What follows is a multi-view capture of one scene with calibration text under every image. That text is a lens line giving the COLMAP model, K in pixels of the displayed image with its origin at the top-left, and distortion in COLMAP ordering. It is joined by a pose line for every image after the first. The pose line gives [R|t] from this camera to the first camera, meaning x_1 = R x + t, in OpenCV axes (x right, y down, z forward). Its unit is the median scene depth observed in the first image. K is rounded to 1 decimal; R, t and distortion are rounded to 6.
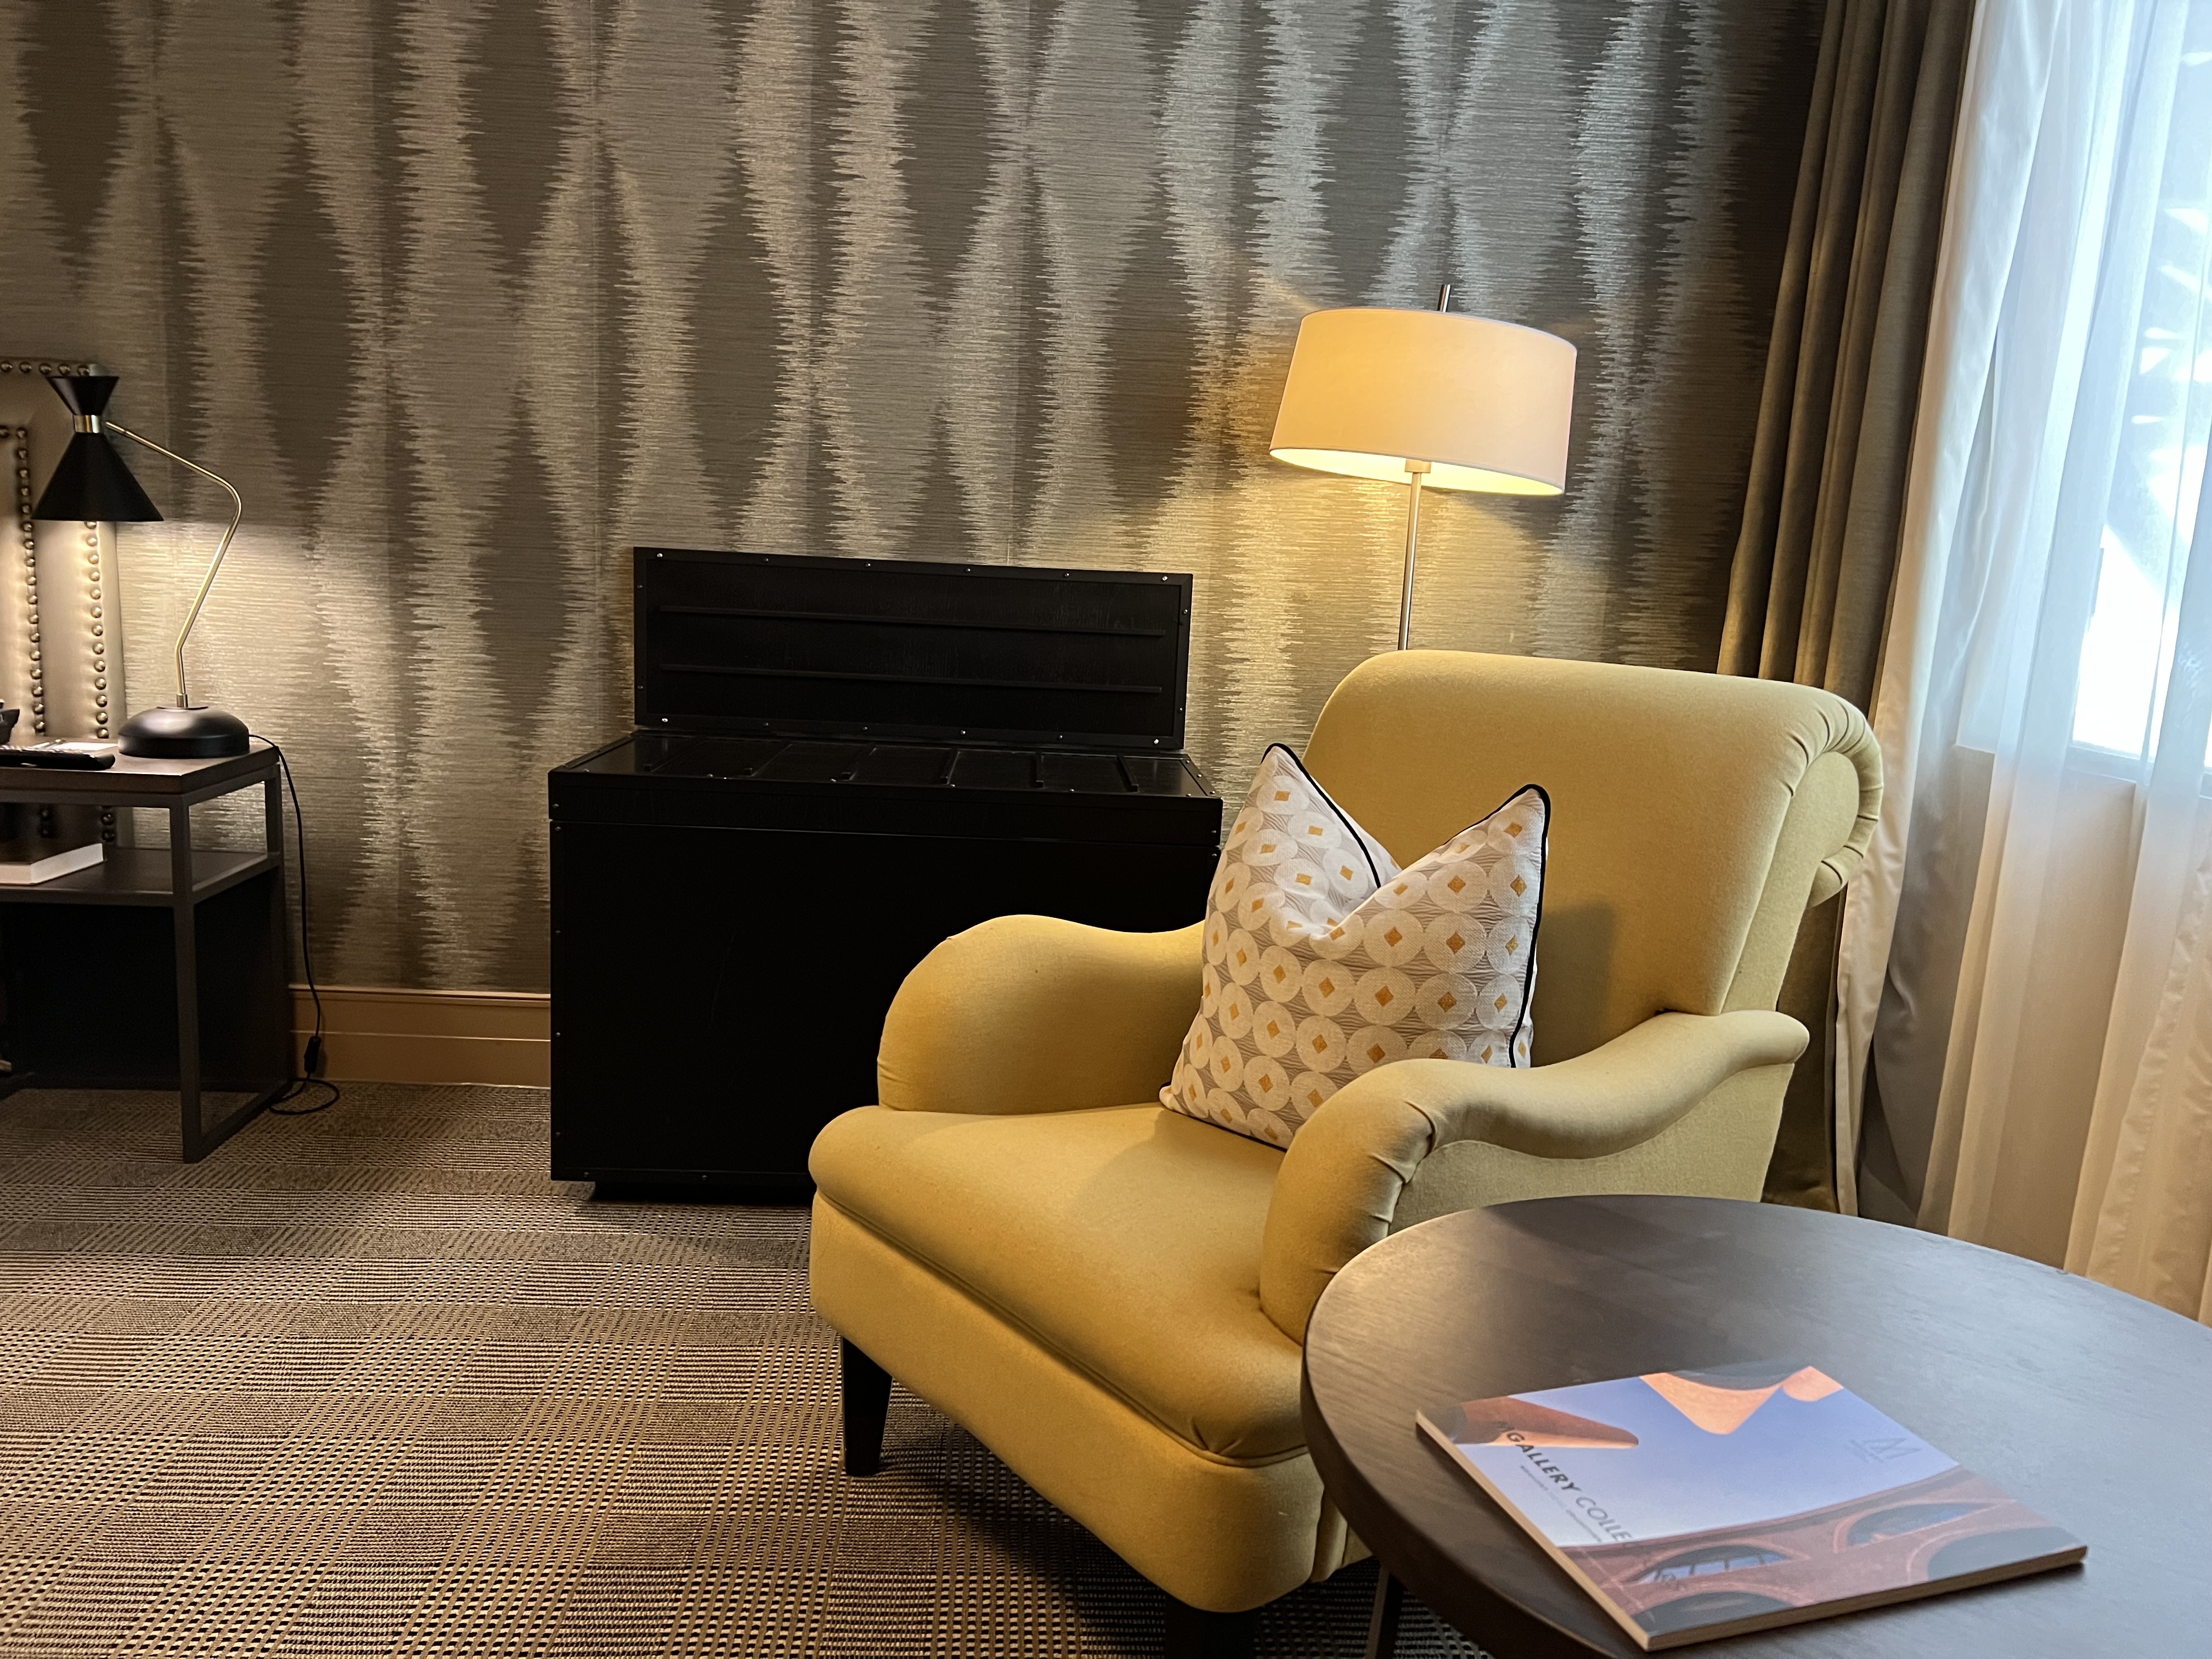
lens RADIAL K [[1679.6, 0, 1108.0], [0, 1679.6, 838.4], [0, 0, 1]] dist [0.034070, -0.038642]
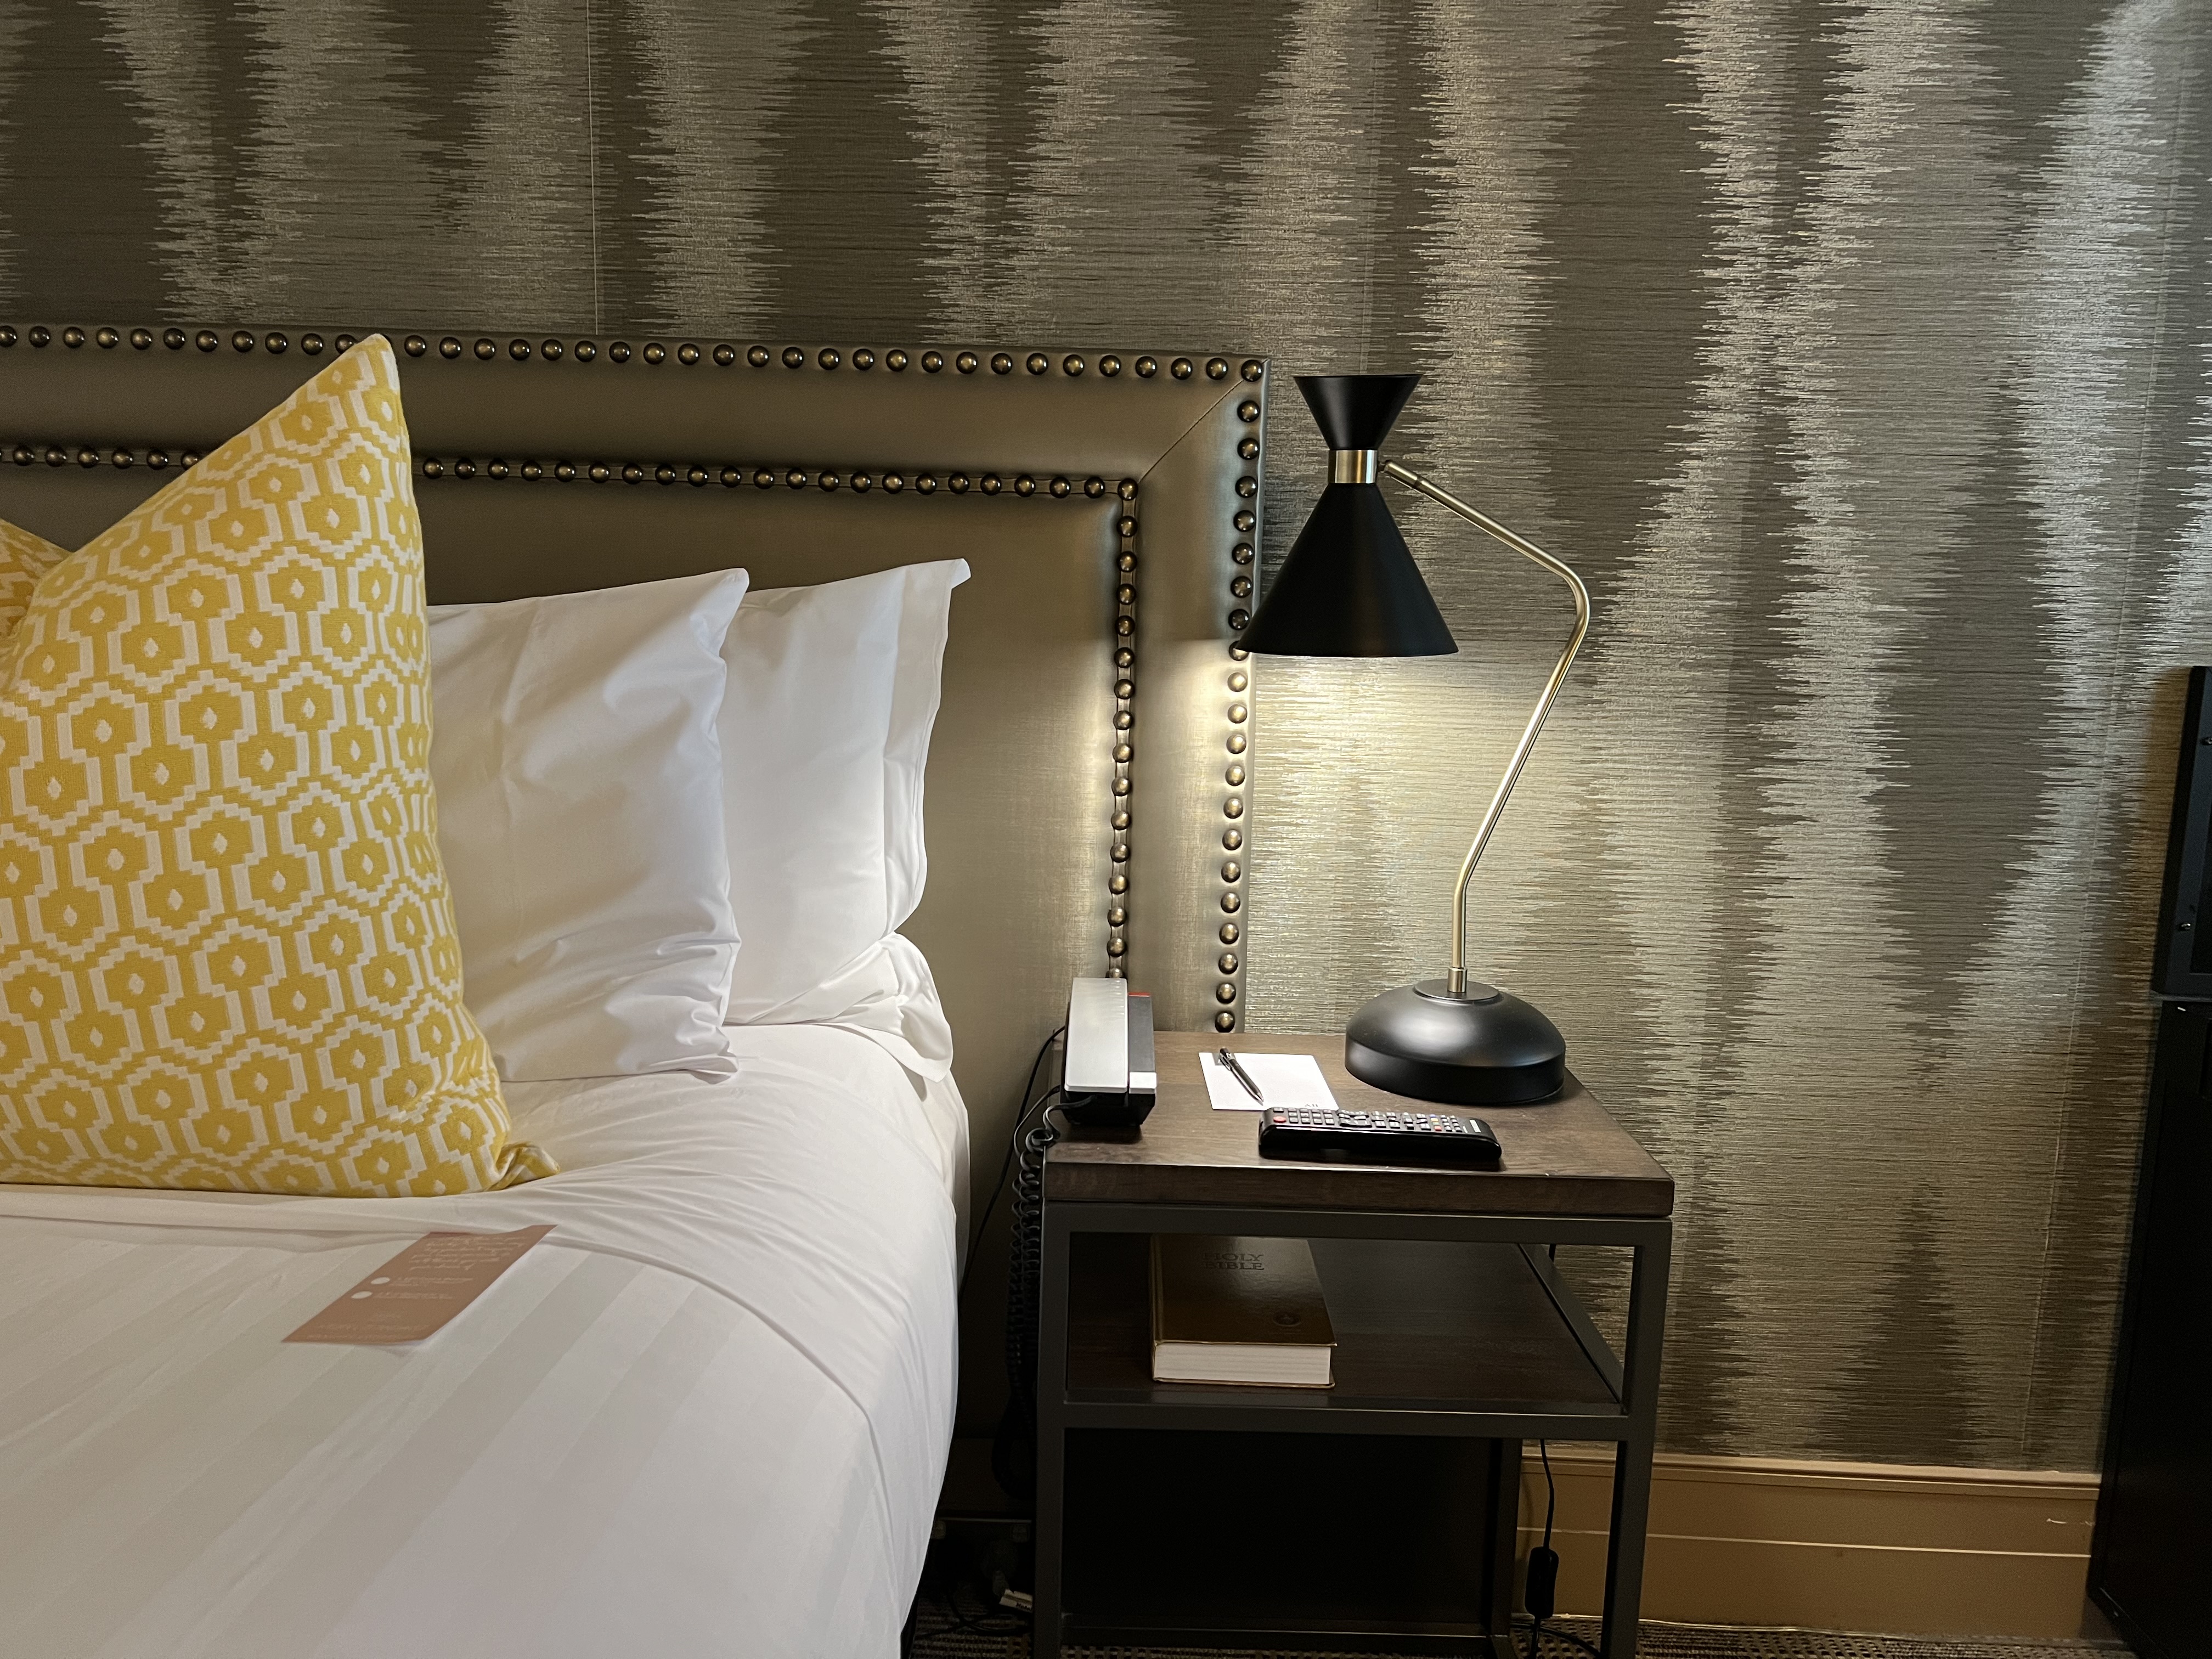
lens RADIAL K [[1679.6, 0, 1104.0], [0, 1679.6, 833.9], [0, 0, 1]] dist [0.034070, -0.038642]
pose [[0.997264, -0.010459, -0.073175, -0.592810], [0.009026, 0.999762, -0.019878, -0.113442], [0.073365, 0.019163, 0.997121, 0.444816]]
